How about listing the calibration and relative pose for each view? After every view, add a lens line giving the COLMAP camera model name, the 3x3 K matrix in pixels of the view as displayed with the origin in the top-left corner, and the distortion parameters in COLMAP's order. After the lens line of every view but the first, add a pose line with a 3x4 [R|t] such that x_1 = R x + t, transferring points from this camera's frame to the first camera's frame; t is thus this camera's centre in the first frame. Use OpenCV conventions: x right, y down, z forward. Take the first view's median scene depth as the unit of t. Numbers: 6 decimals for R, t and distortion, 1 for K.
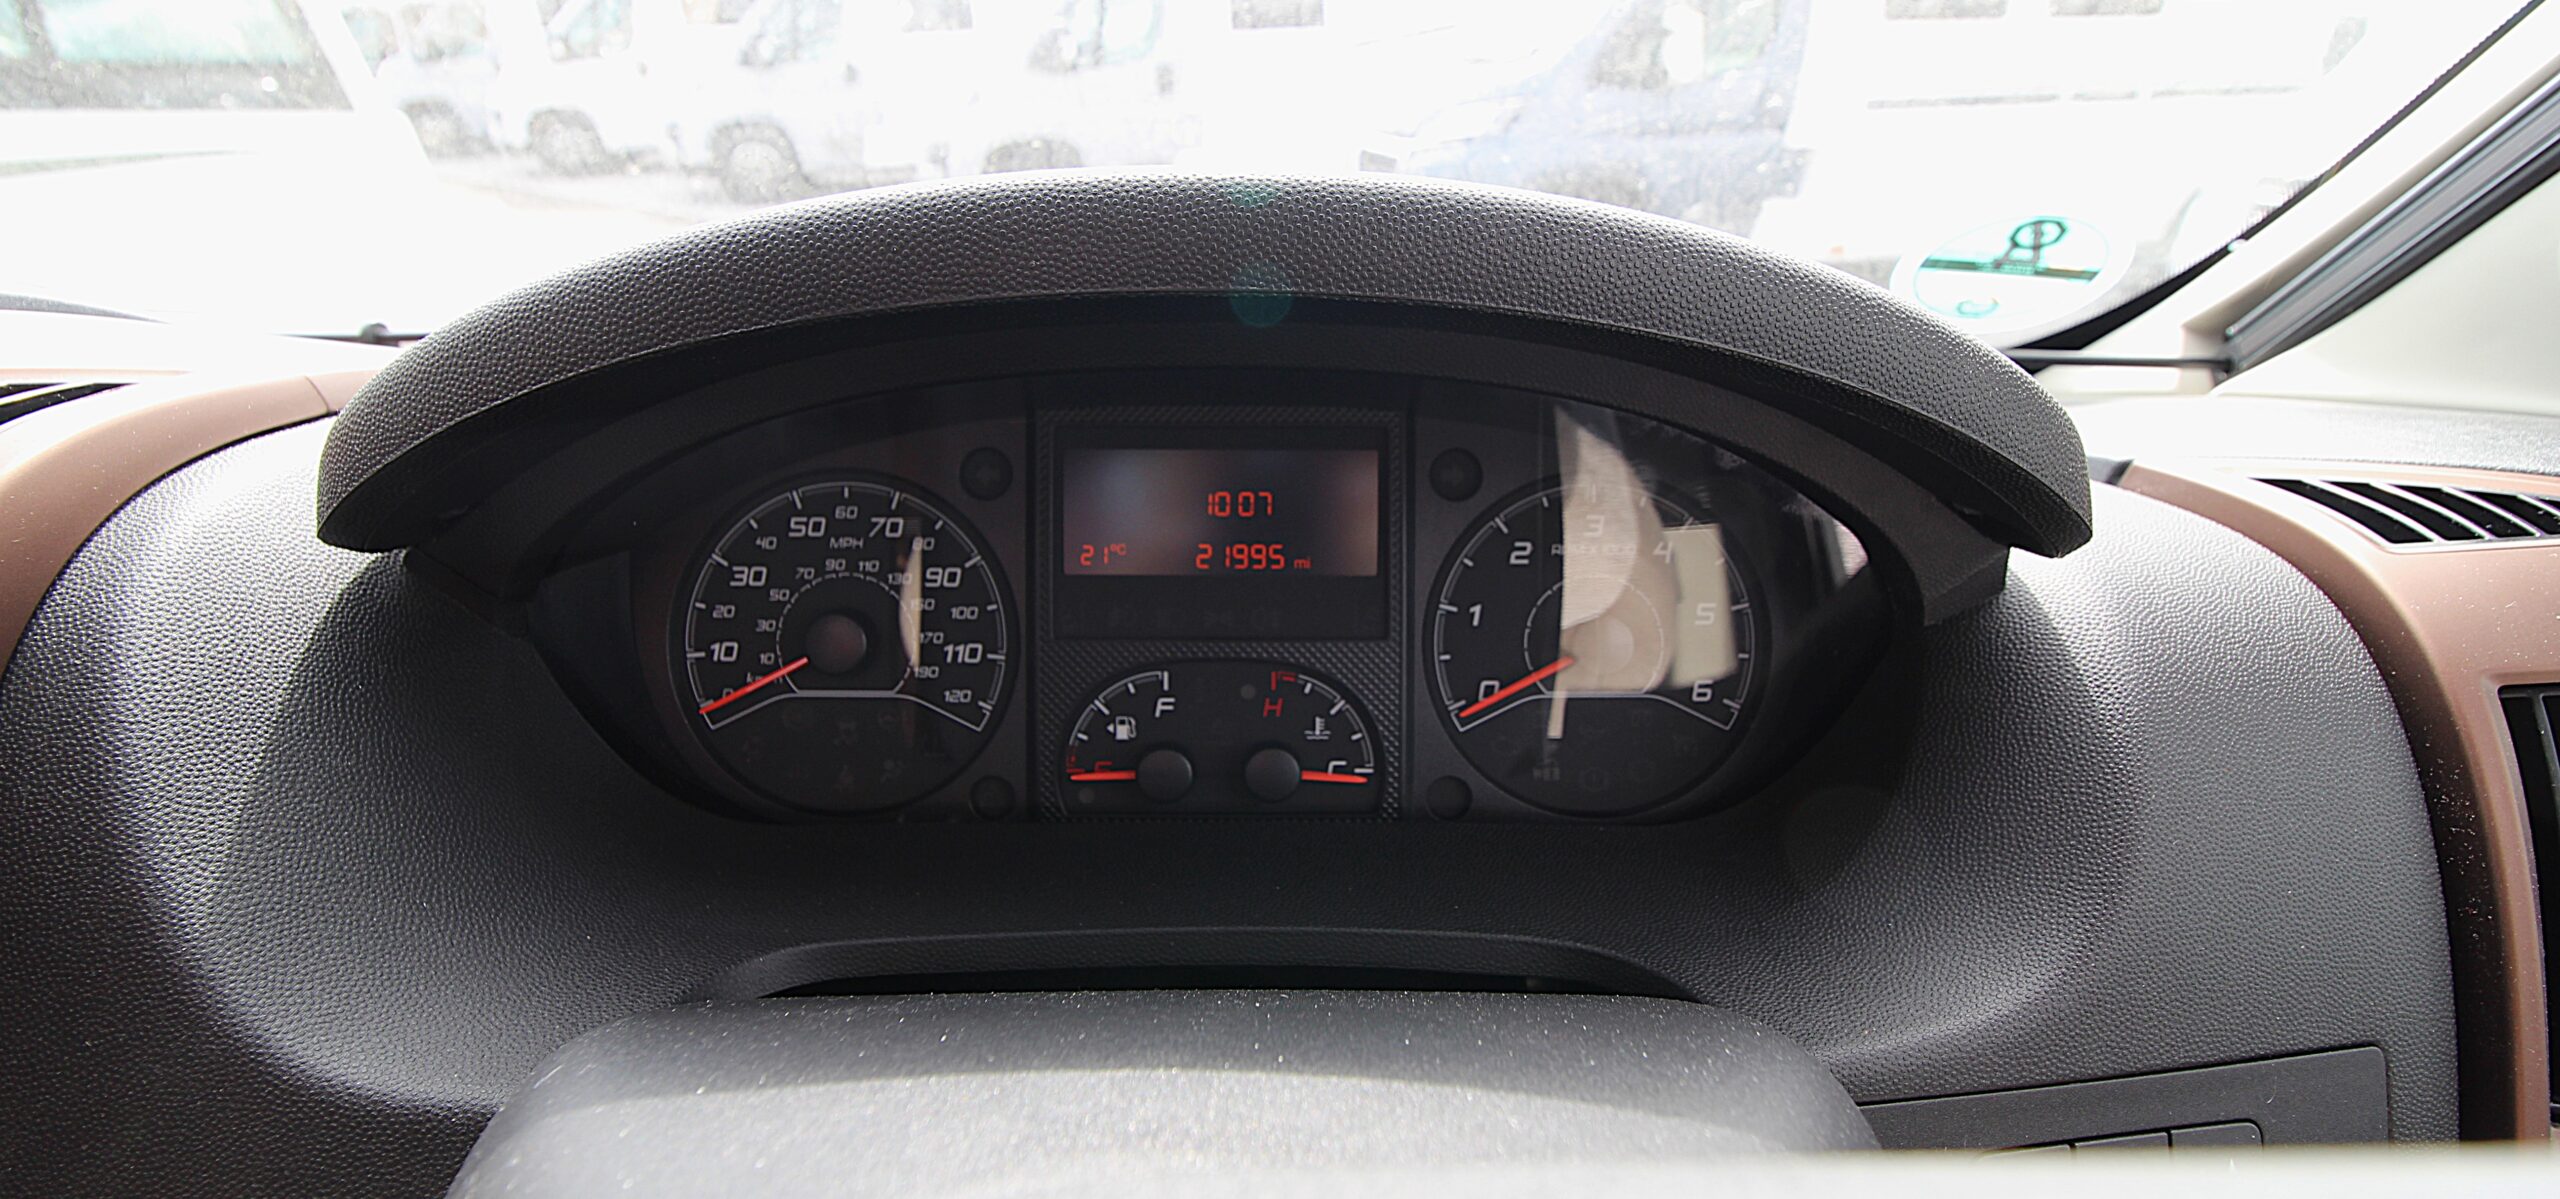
lens RADIAL K [[1209.0, 0, 1280.0], [0, 1209.0, 599.5], [0, 0, 1]] dist [-0.000084, -0.000064]
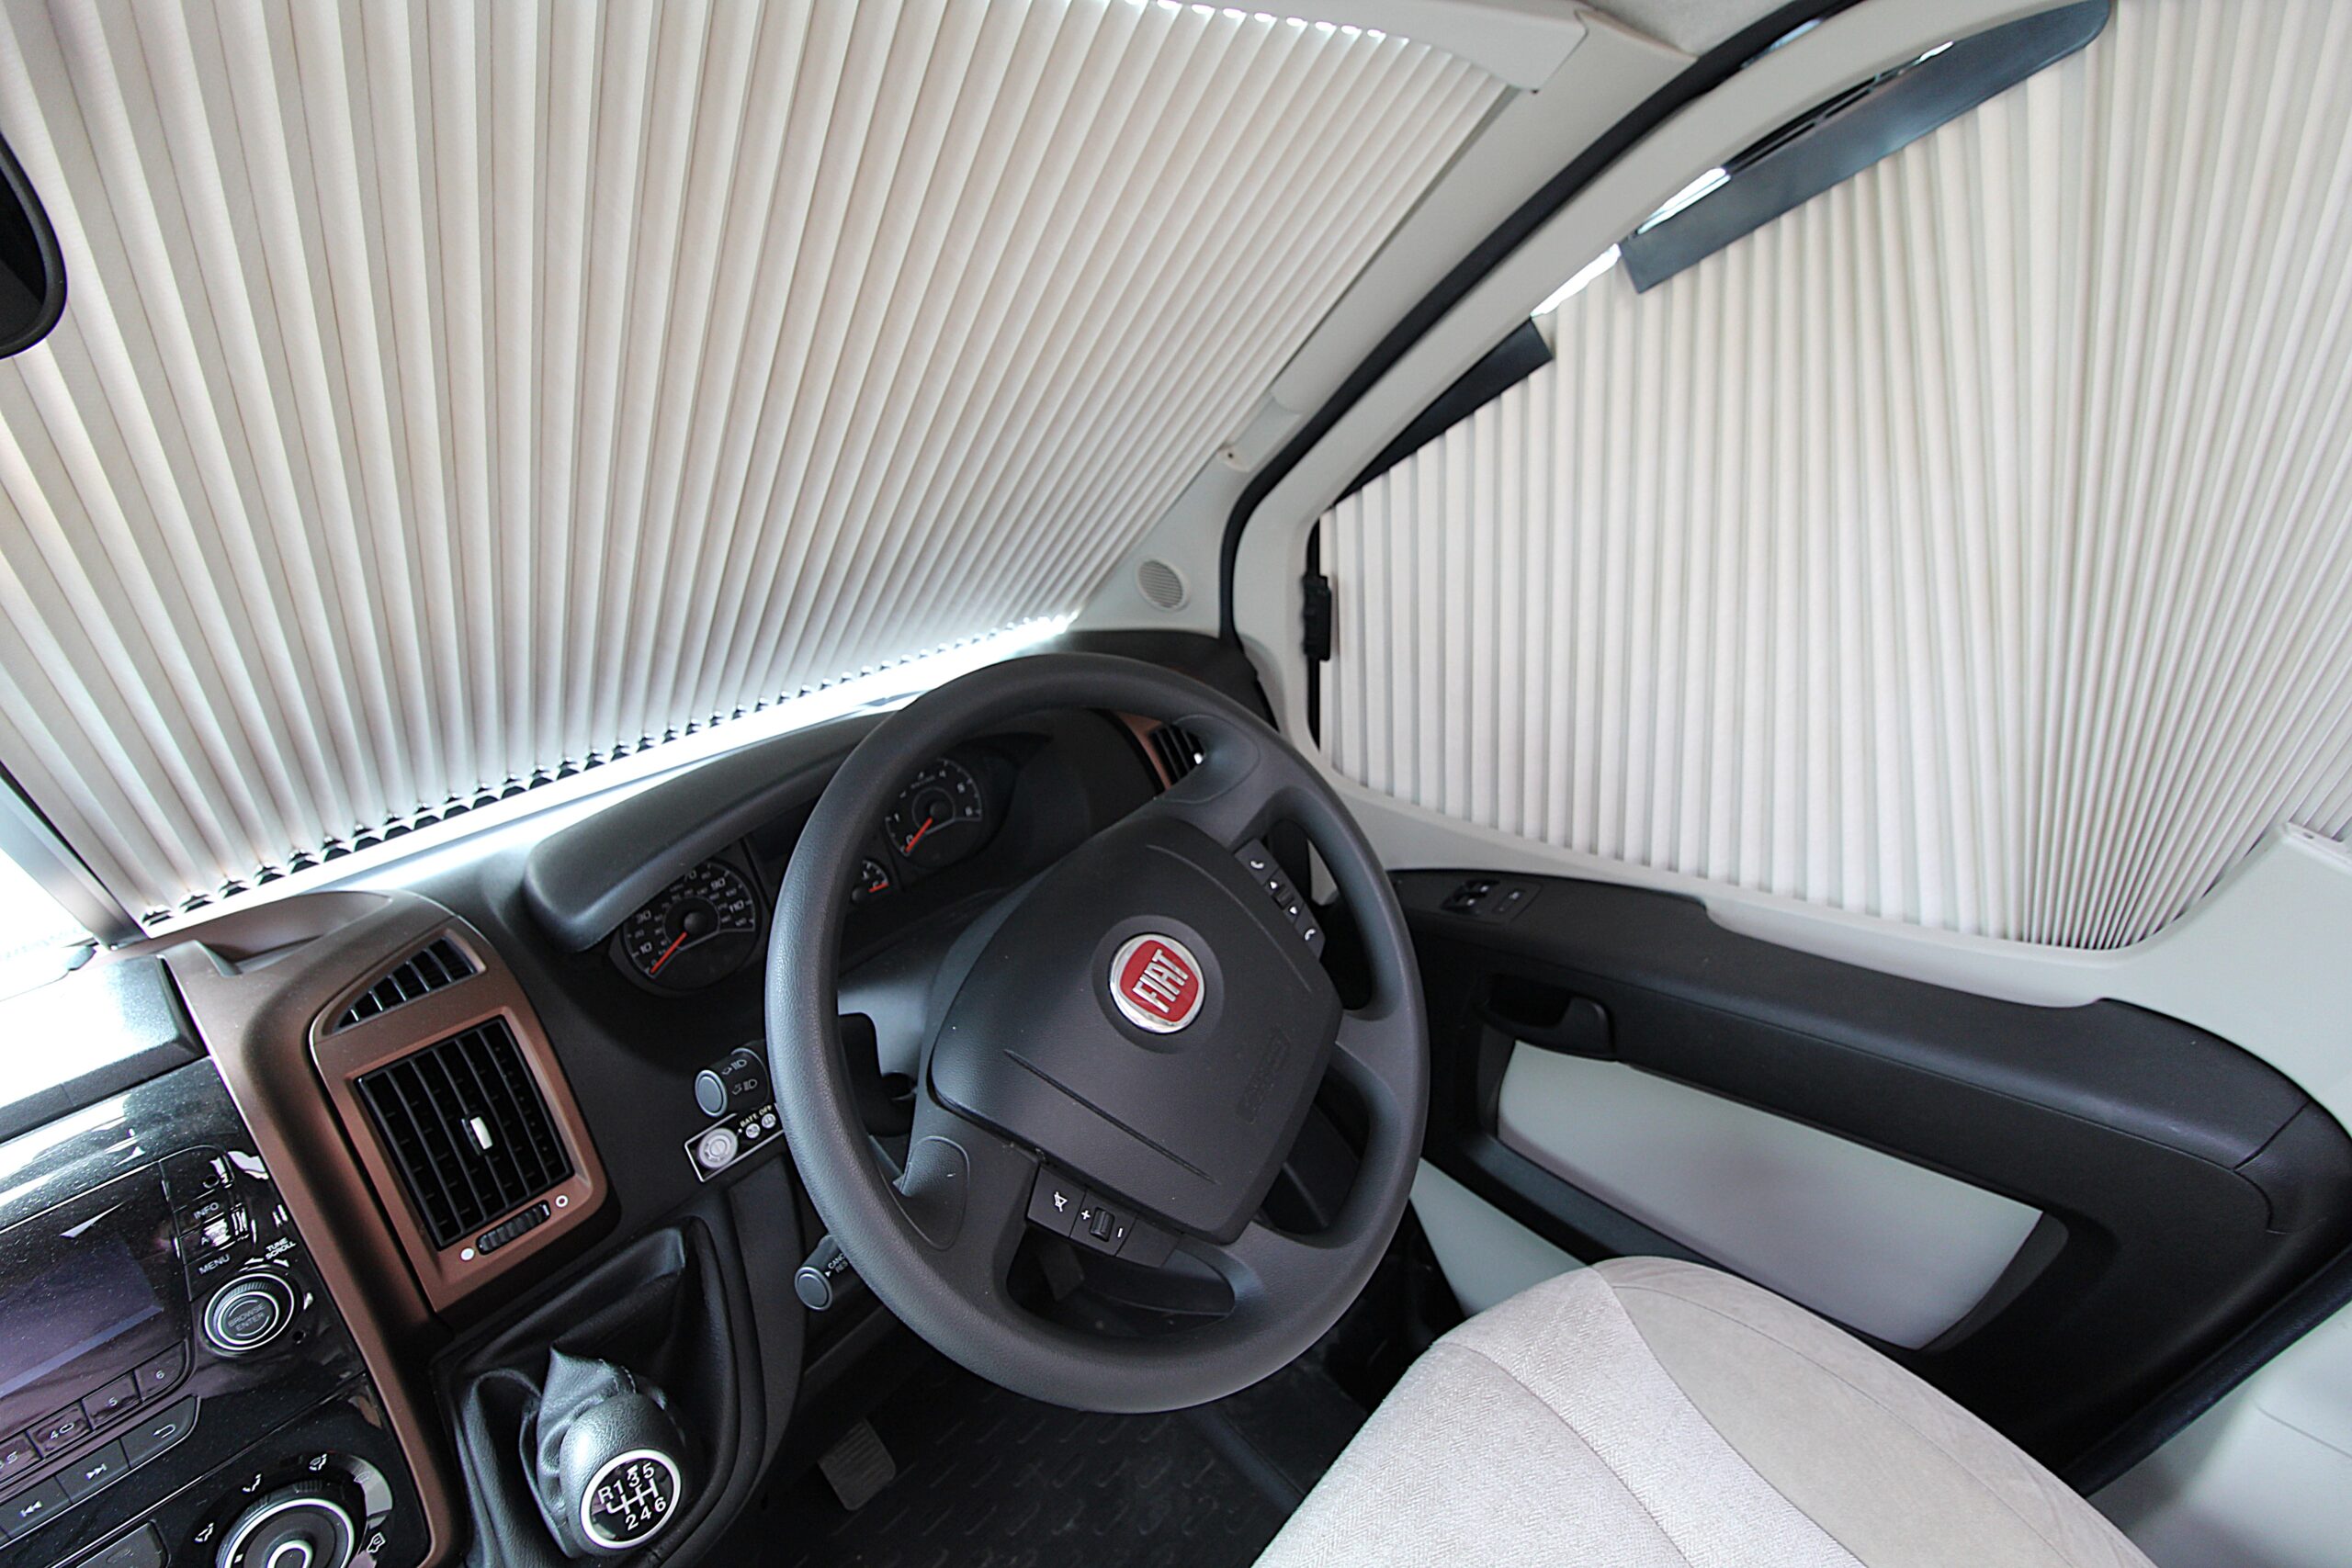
lens RADIAL K [[1097.4, 0, 1178.3], [0, 1097.4, 770.4], [0, 0, 1]] dist [0.000313, -0.013787]
pose [[0.706677, -0.368913, 0.603748, -0.920331], [0.335814, 0.925956, 0.172729, -0.323079], [-0.622765, 0.080683, 0.778237, -1.503950]]
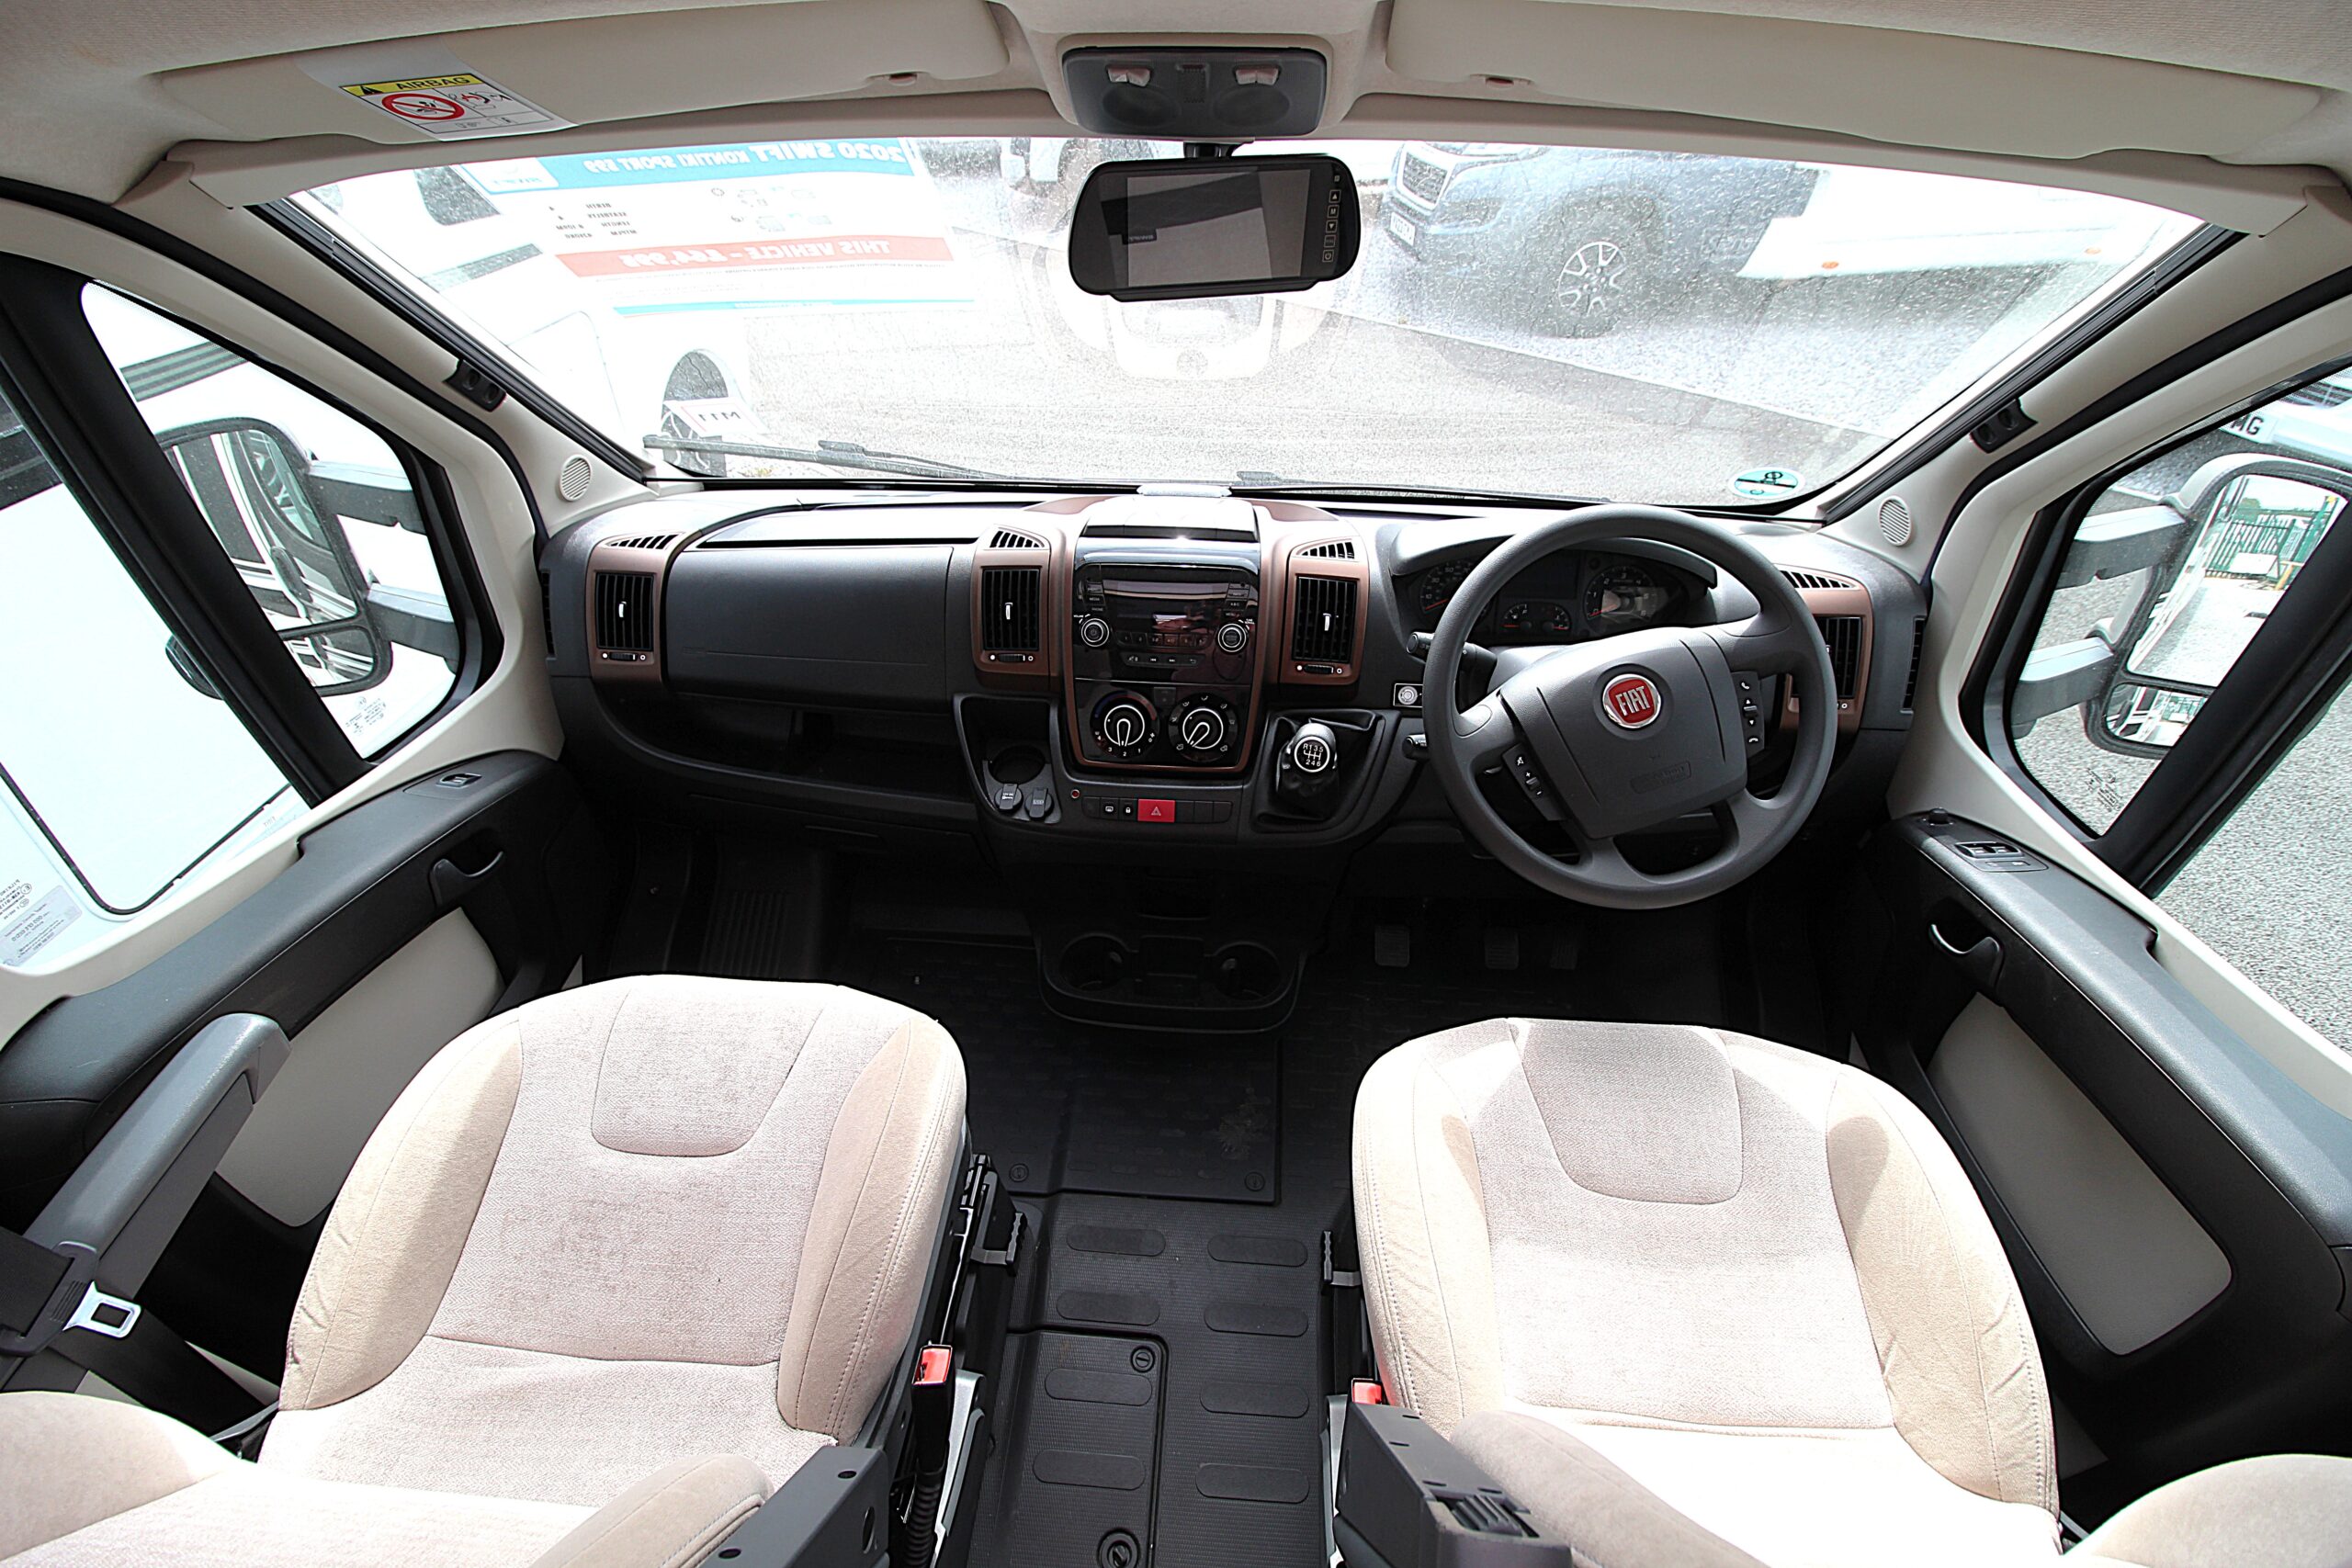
lens RADIAL K [[1097.4, 0, 1178.3], [0, 1097.4, 770.4], [0, 0, 1]] dist [0.000313, -0.013787]
pose [[0.995688, 0.048087, -0.079335, -1.056731], [-0.031567, 0.979760, 0.197673, -0.106405], [0.087234, -0.194316, 0.977052, -3.359058]]
